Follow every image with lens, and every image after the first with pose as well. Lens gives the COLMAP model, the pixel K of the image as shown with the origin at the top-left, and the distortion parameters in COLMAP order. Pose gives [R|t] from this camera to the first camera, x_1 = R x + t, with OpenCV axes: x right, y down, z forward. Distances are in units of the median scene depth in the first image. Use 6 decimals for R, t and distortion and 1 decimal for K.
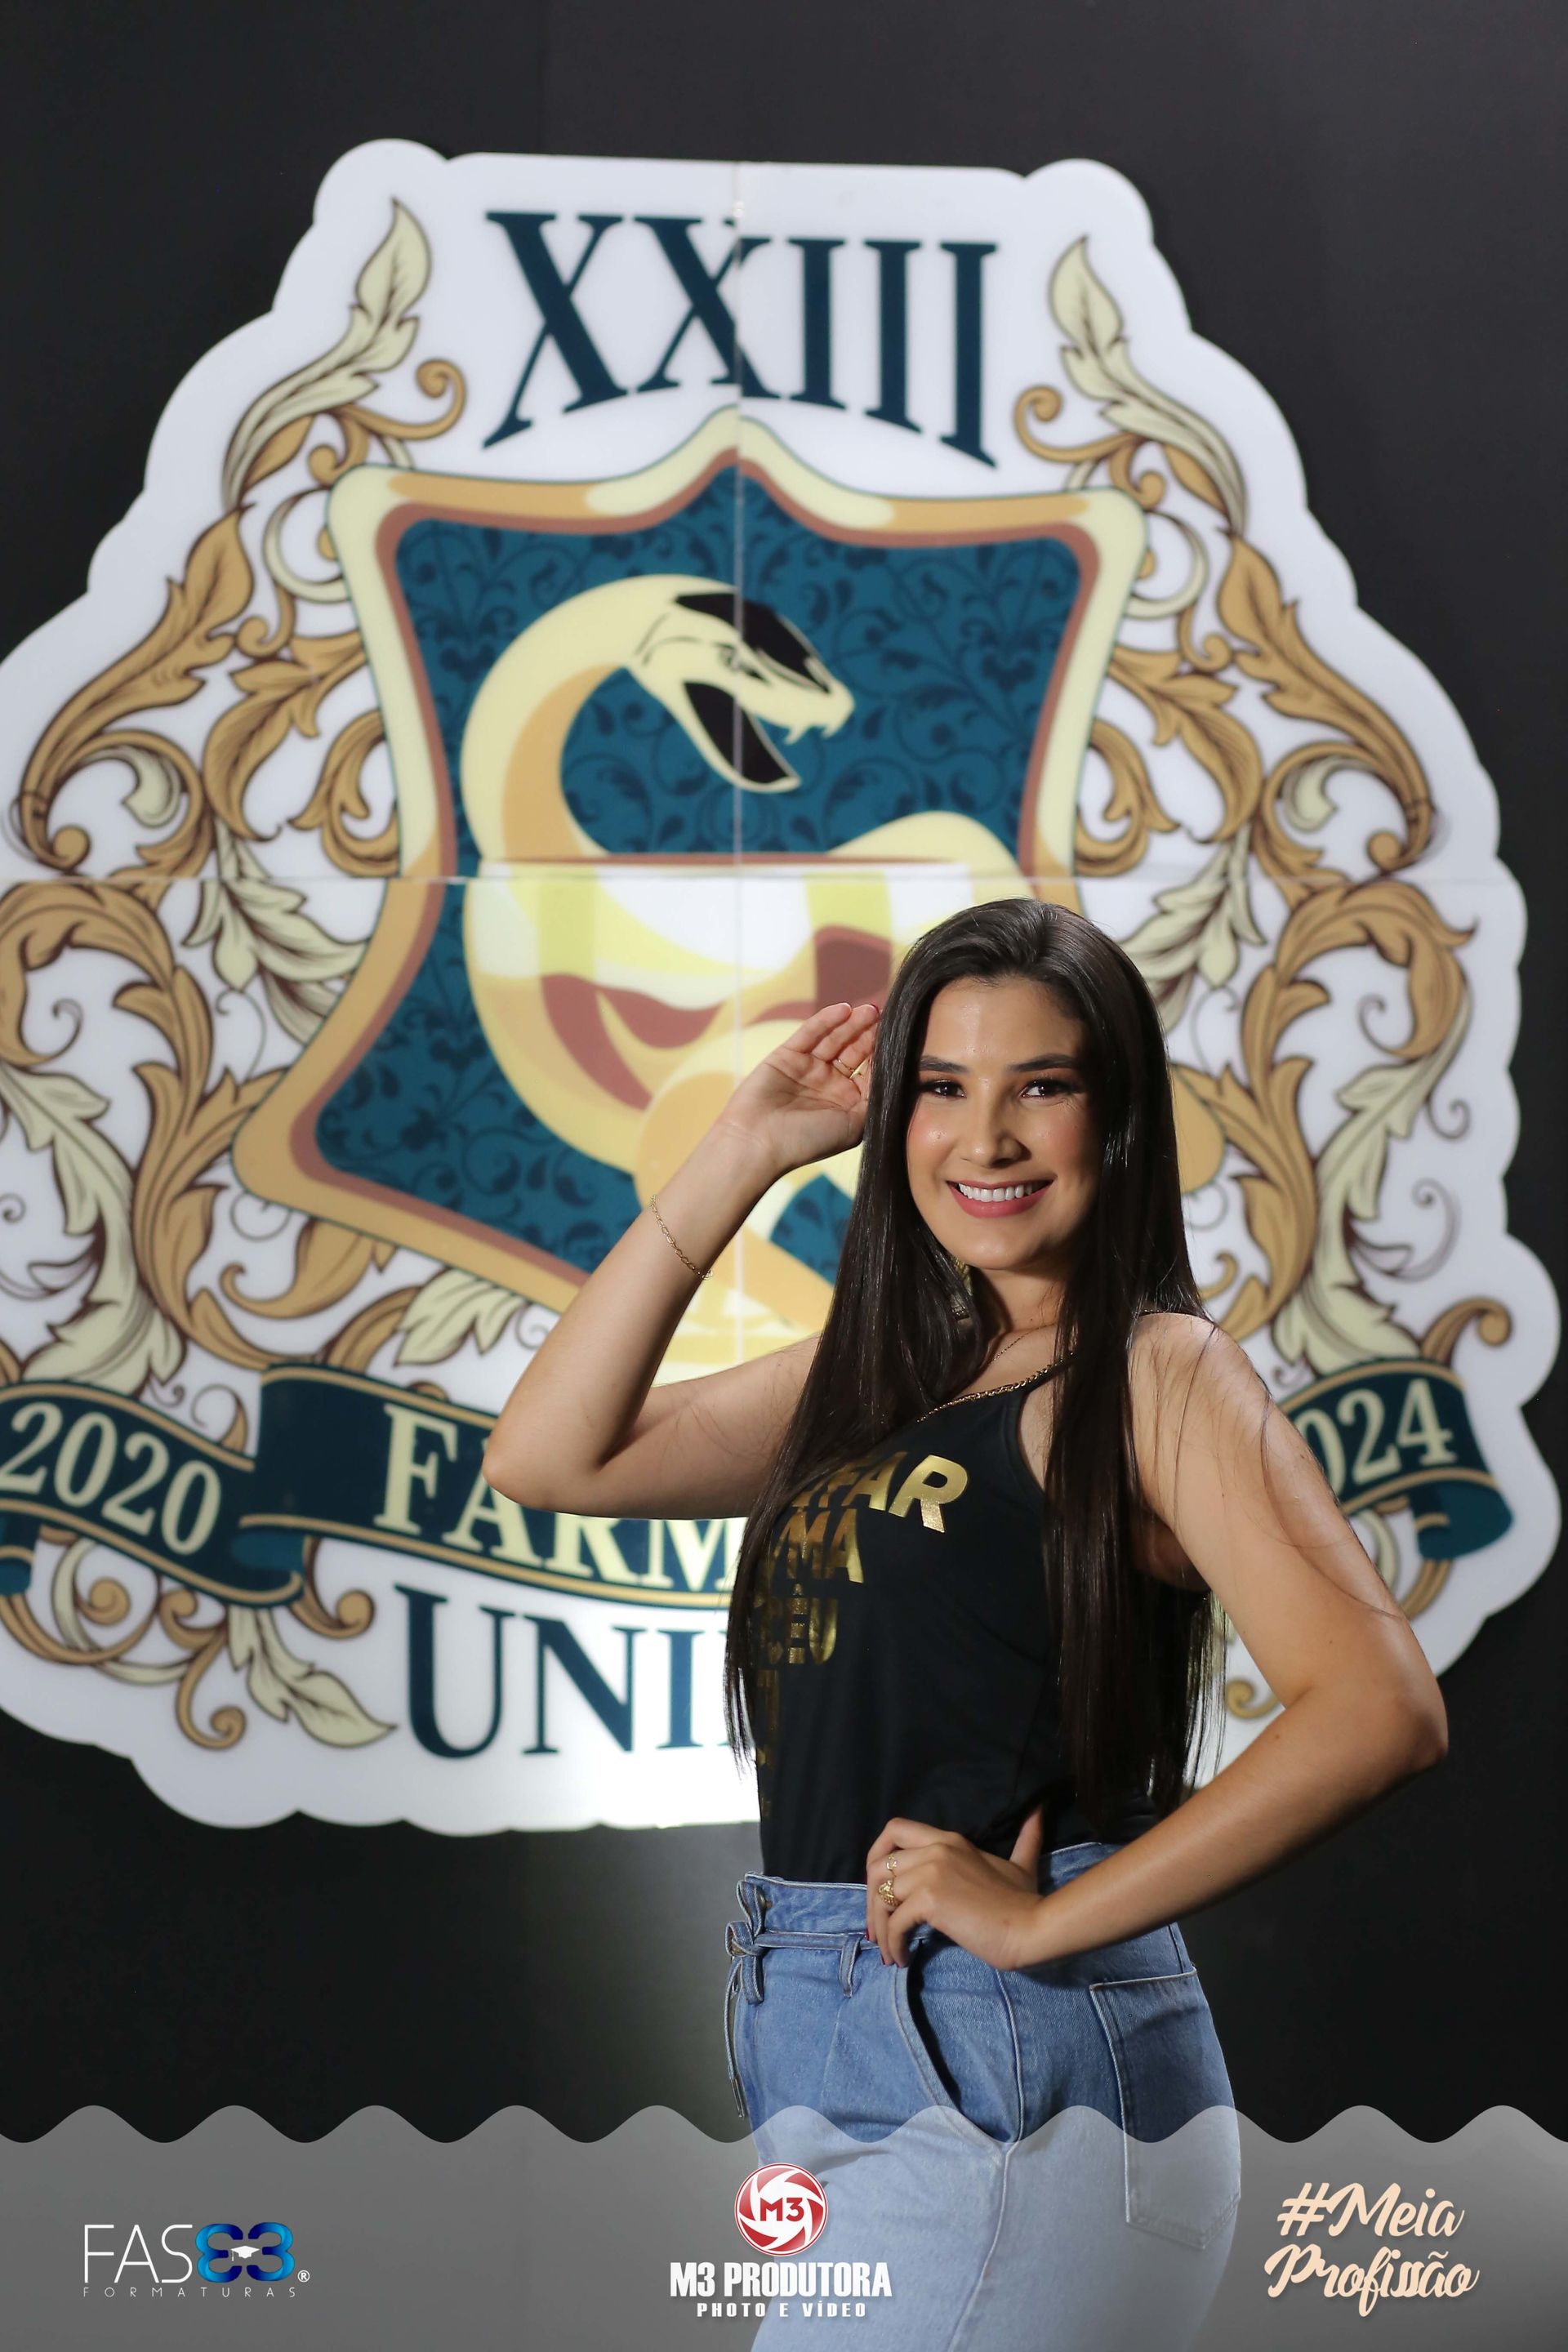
lens RADIAL K [[5817.4, 0, 784.0], [0, 5817.4, 1176.0], [0, 0, 1]] dist [0.001979, -0.585312]
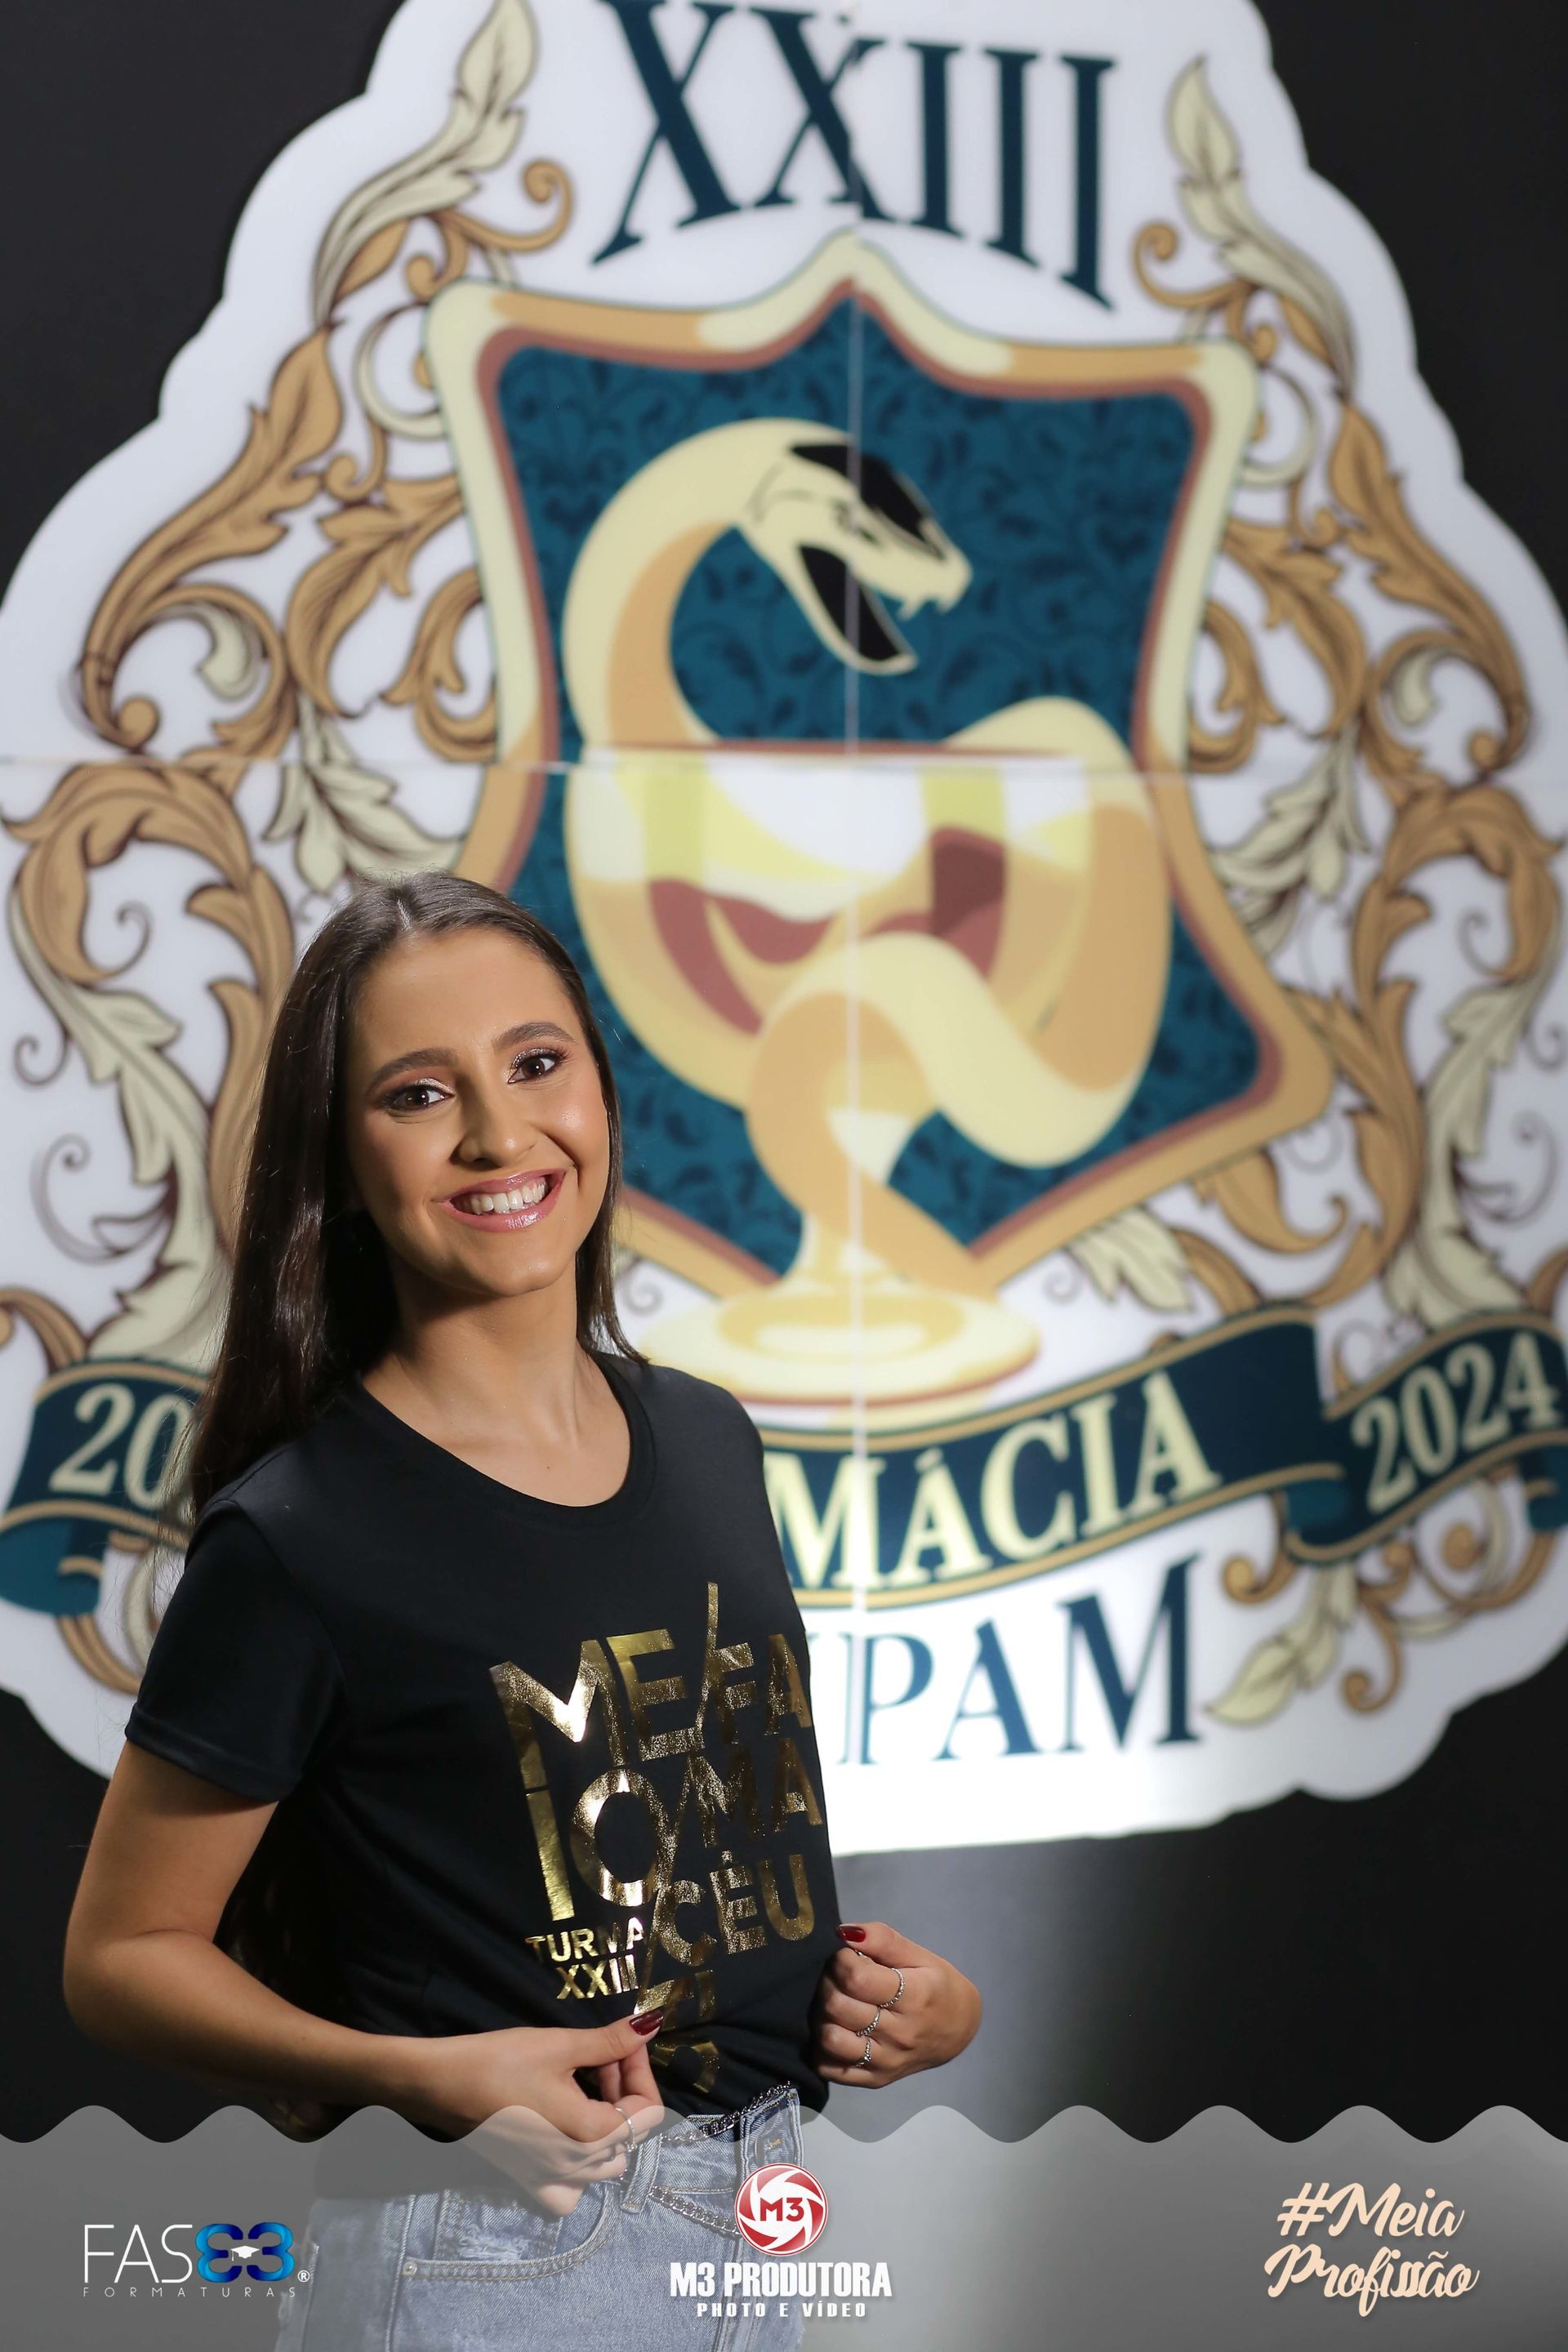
lens RADIAL K [[5817.4, 0, 784.0], [0, 5817.4, 1176.0], [0, 0, 1]] dist [0.001979, -0.585312]
pose [[0.958412, -0.010074, 0.285210, -0.269962], [0.012338, 0.999905, -0.006142, 0.015070], [-0.285121, 0.009406, 0.958445, 0.168262]]
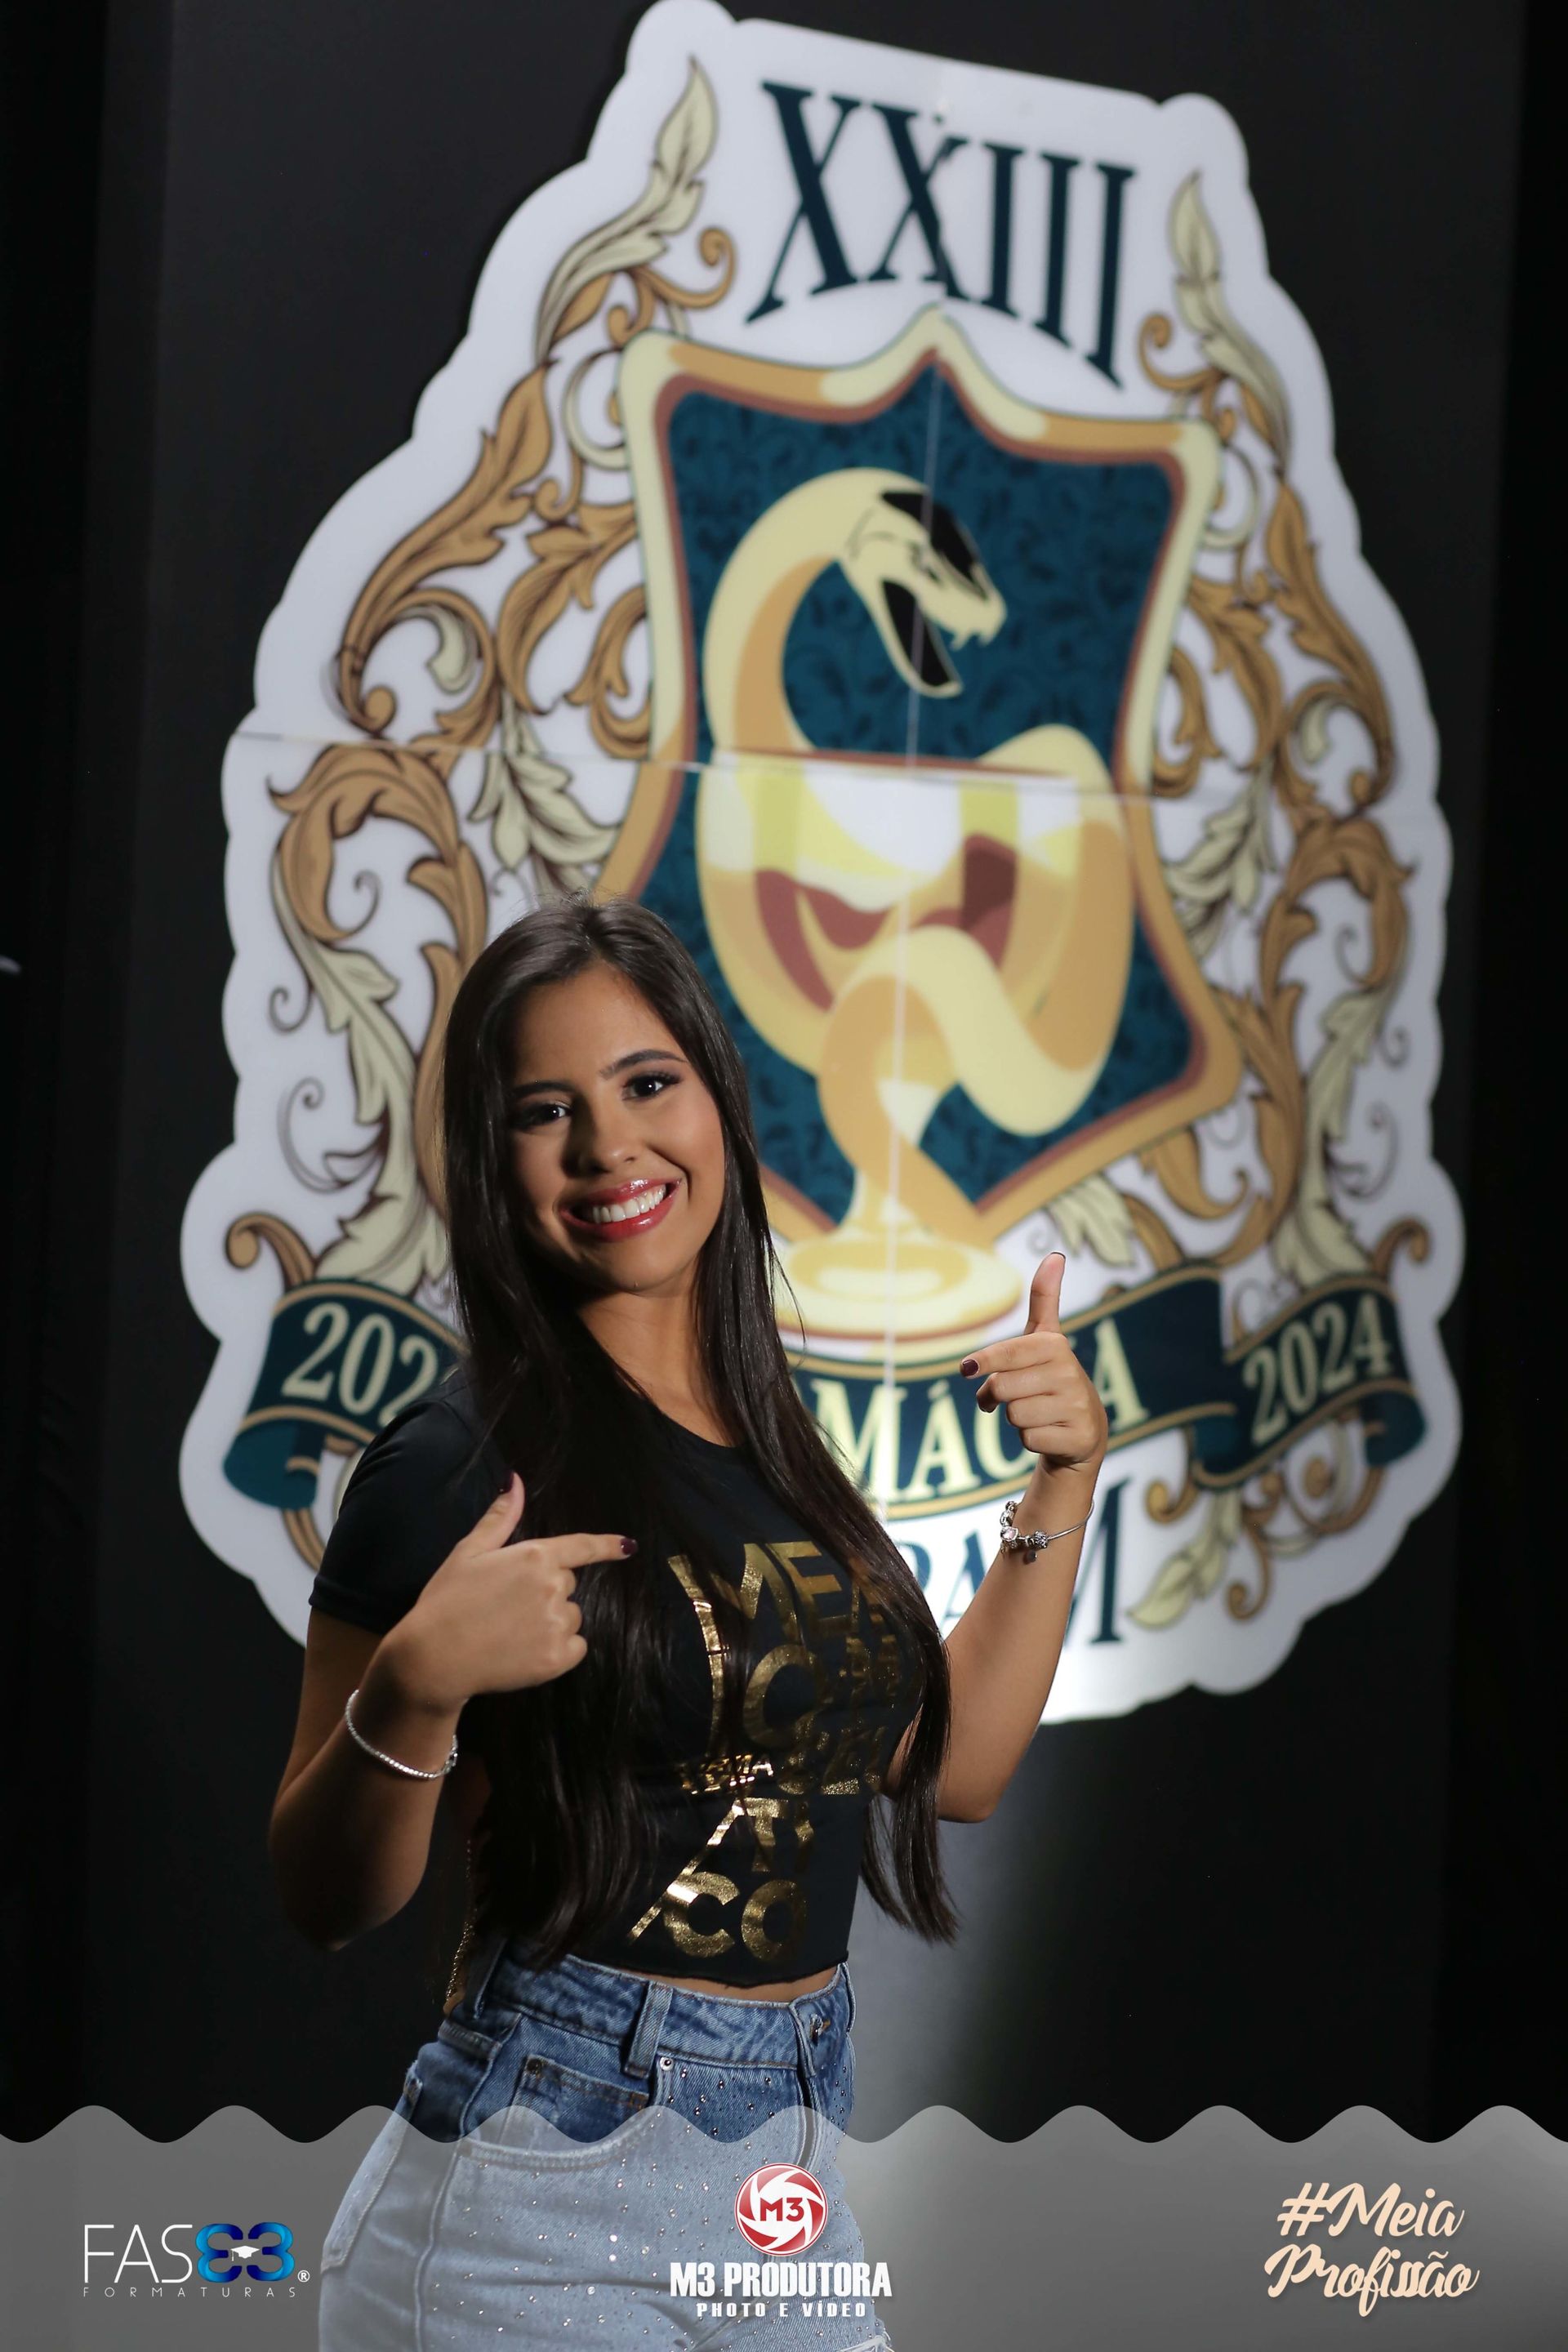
lens RADIAL K [[5790.3, 0, 784.0], [0, 5790.3, 1176.0], [0, 0, 1]] dist [-0.013143, -0.611291]
pose [[0.858260, 0.022246, 0.512733, -0.535441], [-0.030130, 0.999521, 0.007068, 0.009794], [-0.512330, -0.021514, 0.858519, 0.164915]]
